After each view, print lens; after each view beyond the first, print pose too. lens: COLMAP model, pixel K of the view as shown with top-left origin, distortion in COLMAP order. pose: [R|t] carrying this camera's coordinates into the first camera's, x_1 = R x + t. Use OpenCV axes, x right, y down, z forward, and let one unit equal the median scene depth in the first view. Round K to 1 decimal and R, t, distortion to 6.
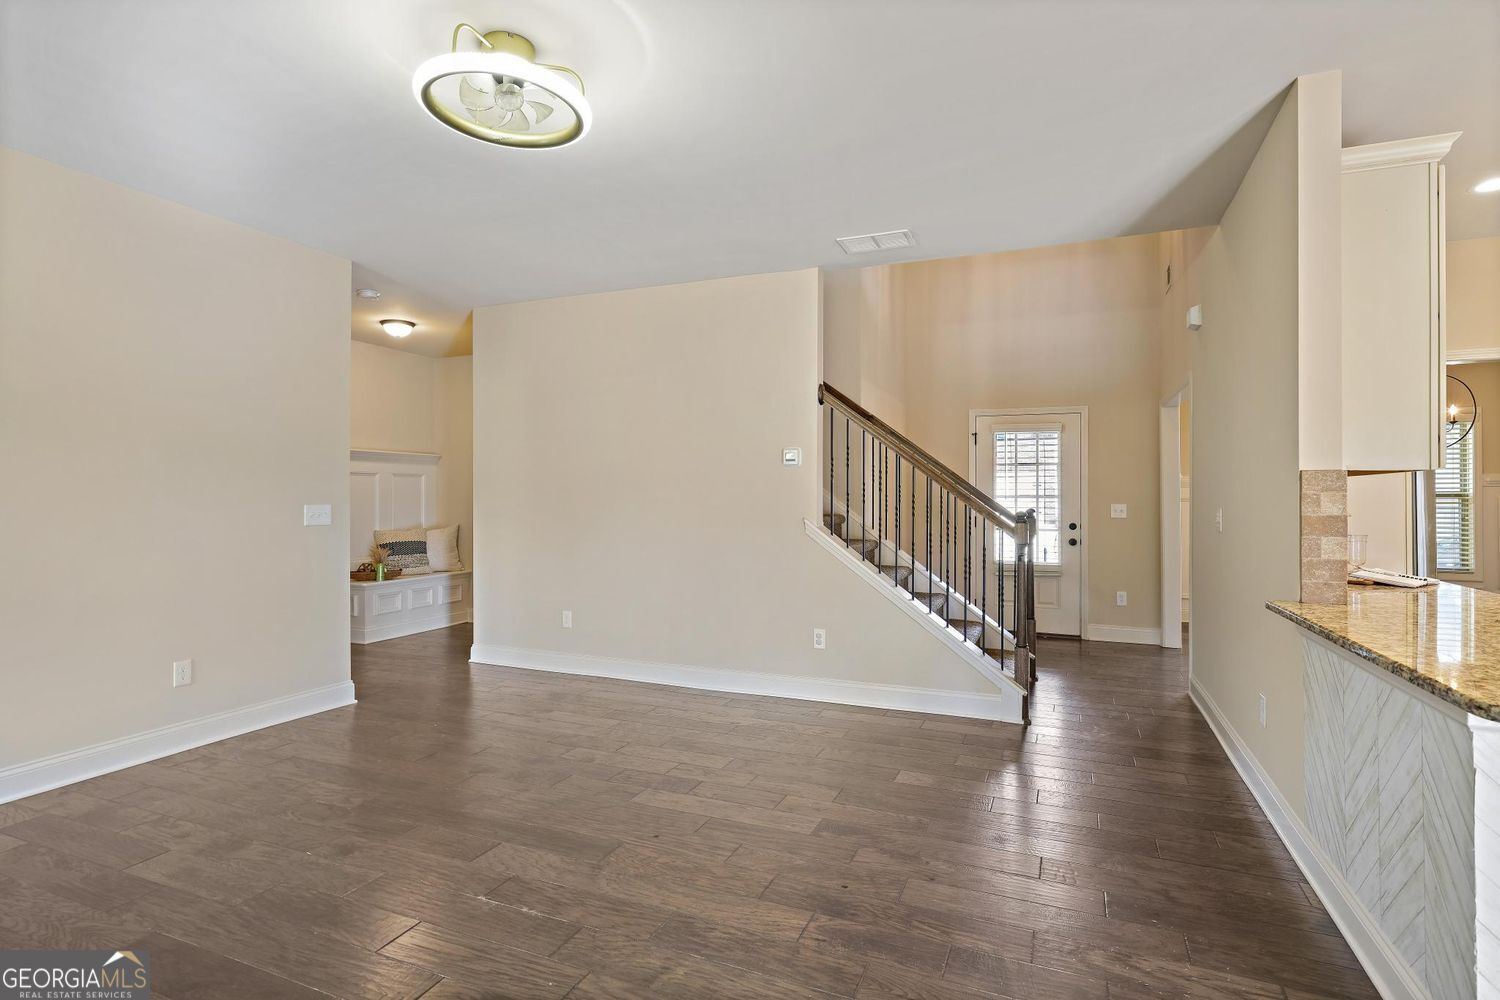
lens RADIAL K [[745.5, 0, 755.6], [0, 745.5, 501.3], [0, 0, 1]] dist [0.001025, -0.000290]
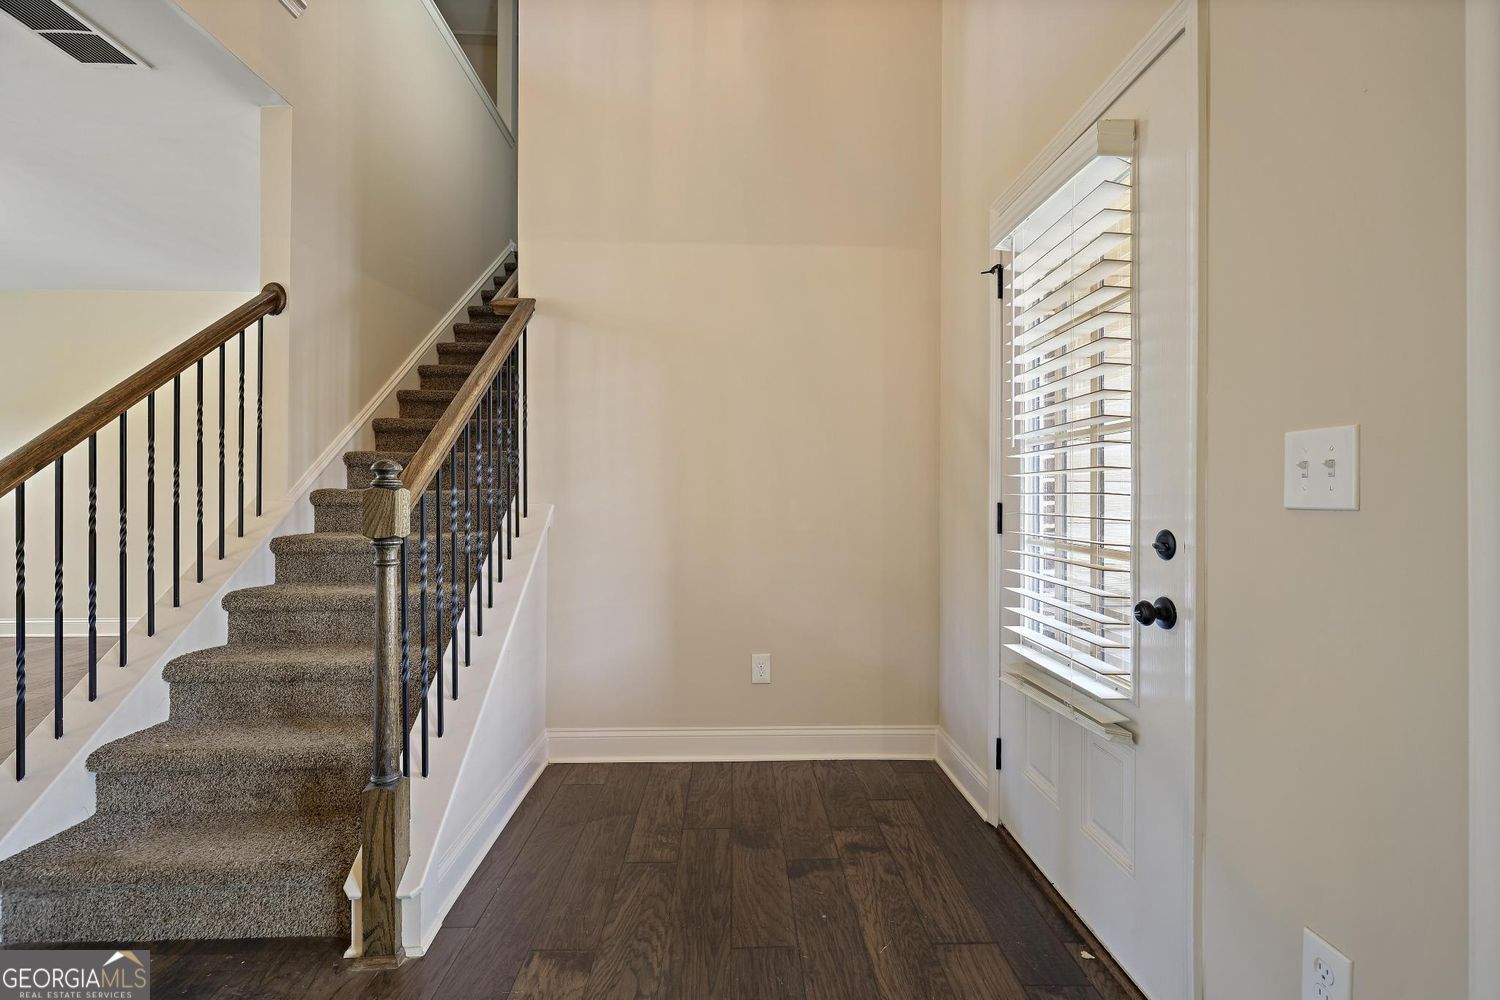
lens RADIAL K [[937.5, 0, 750.0], [0, 937.5, 500.0], [0, 0, 1]] dist [-0.000544, -0.000069]
pose [[0.407845, -0.010528, -0.912990, 0.948293], [-0.001587, 0.999924, -0.012240, 0.035152], [0.913050, 0.006441, 0.407798, 1.135847]]
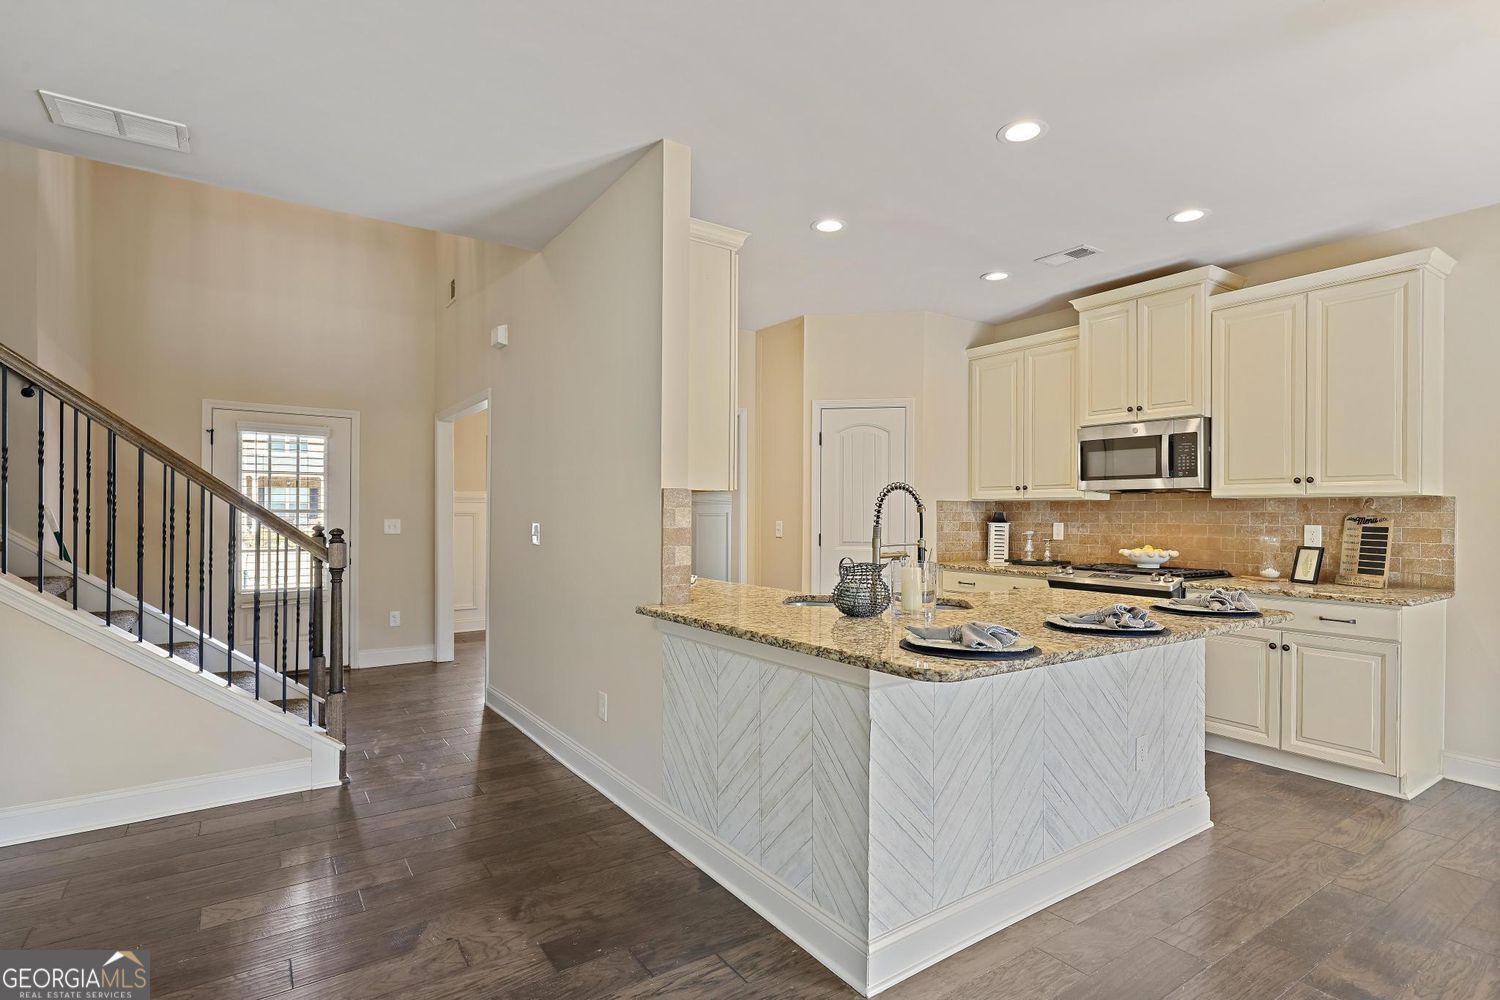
lens RADIAL K [[745.8, 0, 750.0], [0, 745.8, 513.6], [0, 0, 1]] dist [0.000666, 0.000243]
pose [[0.544700, -0.004035, 0.838621, -0.087675], [0.005467, 0.999984, 0.001260, -0.002258], [-0.838613, 0.003899, 0.544714, 0.159335]]
